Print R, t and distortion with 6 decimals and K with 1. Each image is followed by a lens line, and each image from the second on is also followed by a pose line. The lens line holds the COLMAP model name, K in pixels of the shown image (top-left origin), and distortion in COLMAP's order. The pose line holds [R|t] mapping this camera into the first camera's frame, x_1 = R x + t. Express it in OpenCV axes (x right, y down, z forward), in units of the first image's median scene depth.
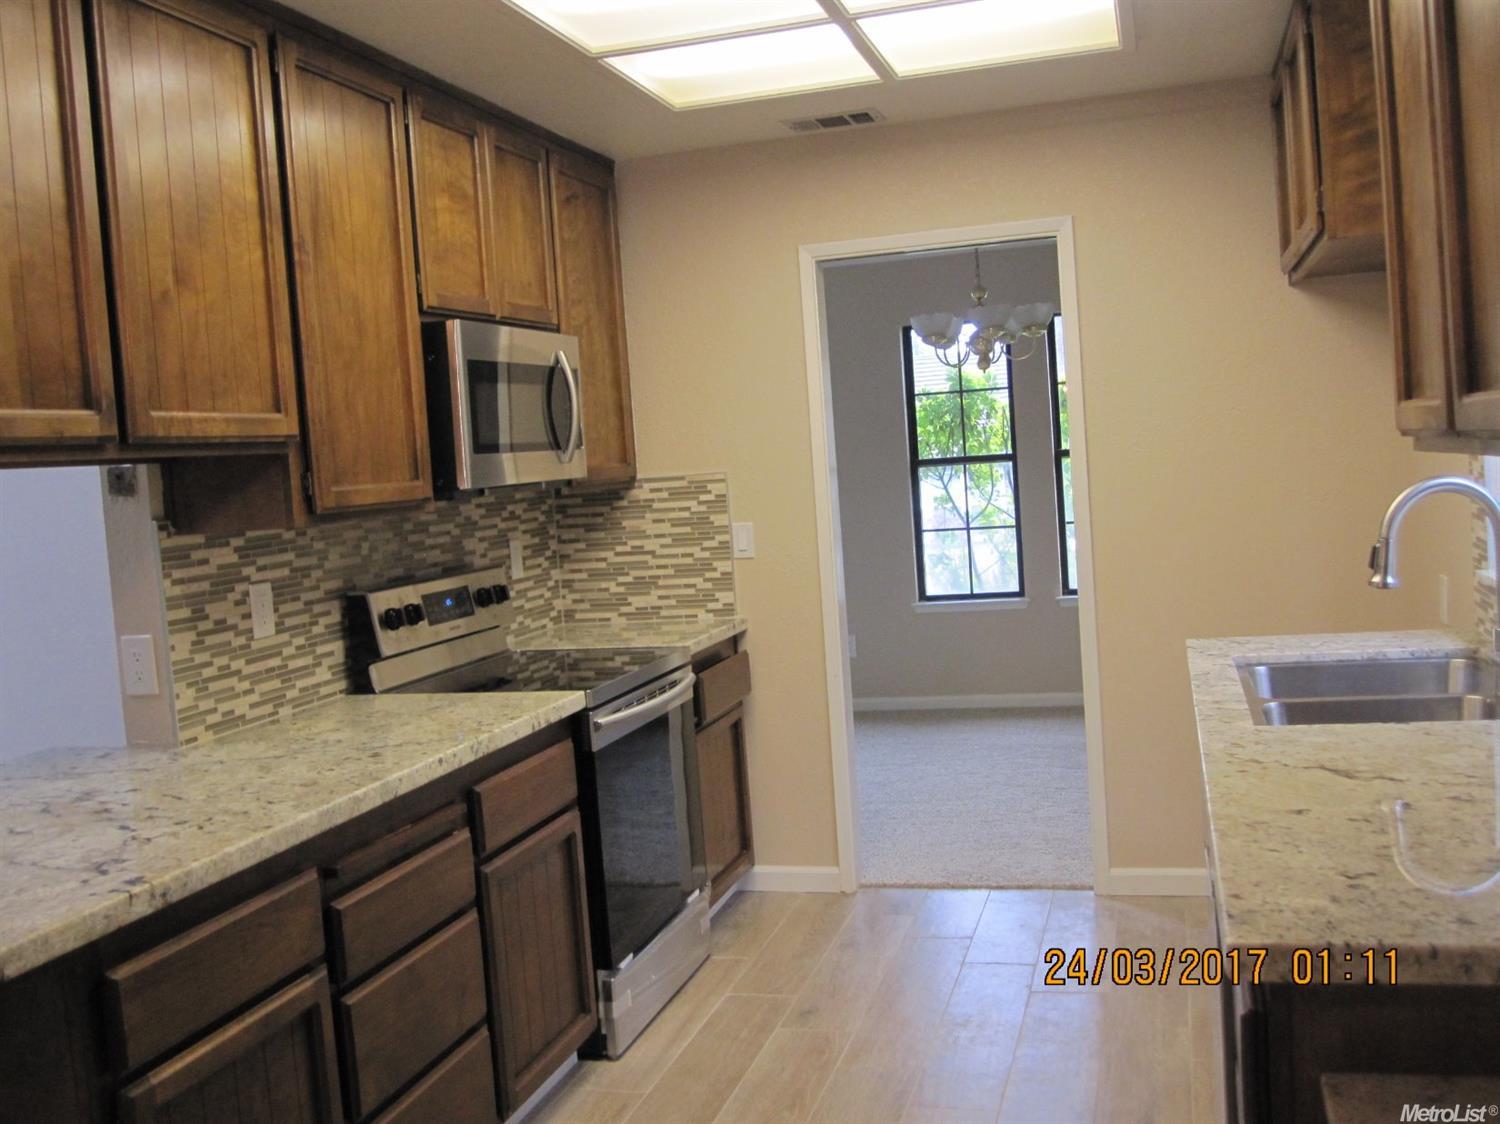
lens RADIAL K [[1465.0, 0, 745.6], [0, 1465.0, 562.9], [0, 0, 1]] dist [-0.067737, 0.000000]
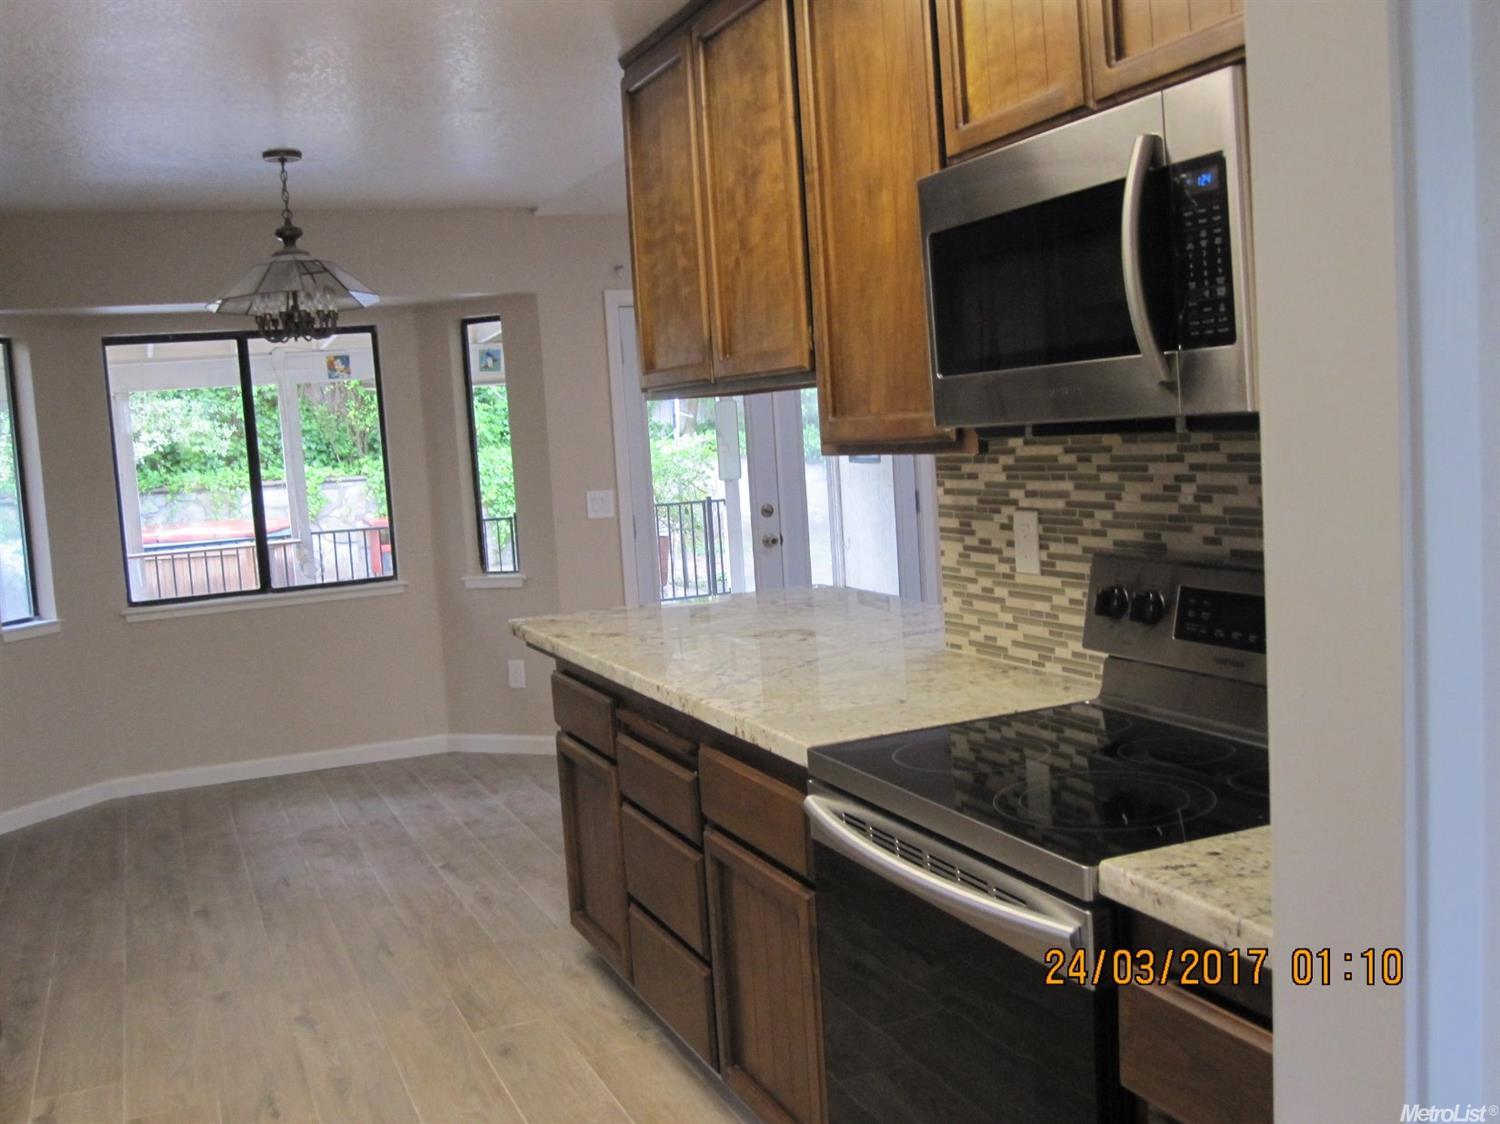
lens RADIAL K [[1463.9, 0, 747.8], [0, 1463.9, 562.5], [0, 0, 1]] dist [-0.065699, 0.000000]
pose [[-0.767788, 0.181107, -0.614574, 0.333969], [0.075301, 0.978077, 0.194153, -0.138450], [0.636263, 0.102791, -0.764594, 1.586250]]
